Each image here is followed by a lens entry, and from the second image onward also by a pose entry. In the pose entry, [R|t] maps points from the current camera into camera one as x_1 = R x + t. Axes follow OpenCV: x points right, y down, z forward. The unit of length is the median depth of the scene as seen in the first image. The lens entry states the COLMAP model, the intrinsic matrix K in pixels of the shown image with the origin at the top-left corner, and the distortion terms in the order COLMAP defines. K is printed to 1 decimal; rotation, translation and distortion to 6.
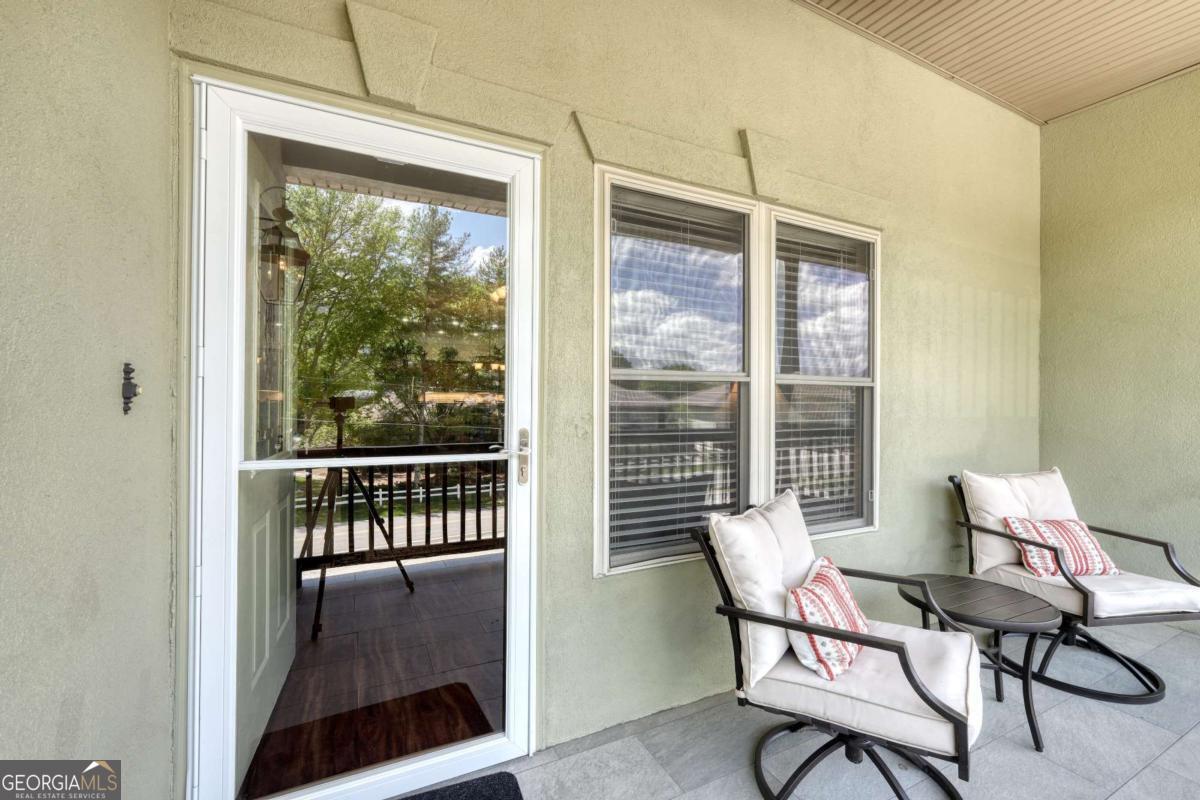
lens RADIAL K [[505.6, 0, 596.9], [0, 505.6, 398.7], [0, 0, 1]] dist [-0.000420, 0.000124]
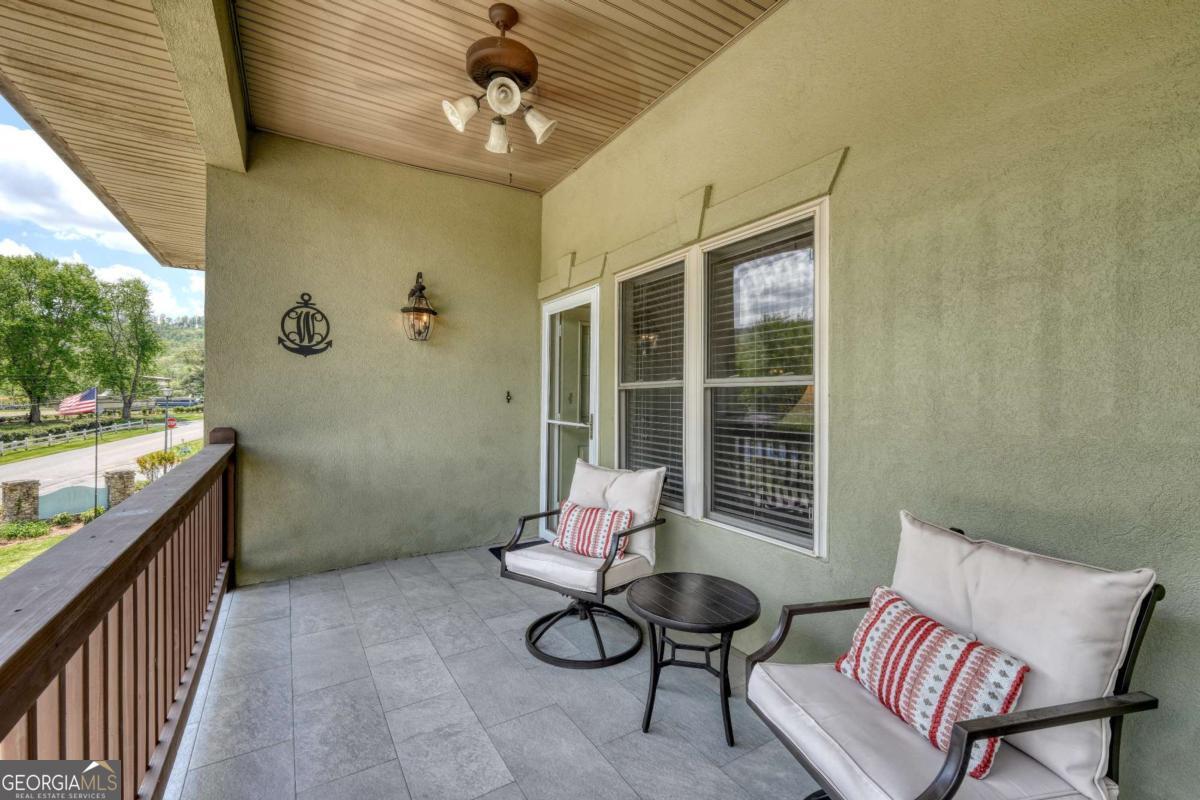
lens RADIAL K [[505.6, 0, 596.9], [0, 505.6, 398.7], [0, 0, 1]] dist [-0.000420, 0.000124]
pose [[0.060904, -0.005098, -0.998131, 1.387185], [-0.004939, 0.999973, -0.005409, 0.004067], [0.998131, 0.005259, 0.060878, 0.595121]]
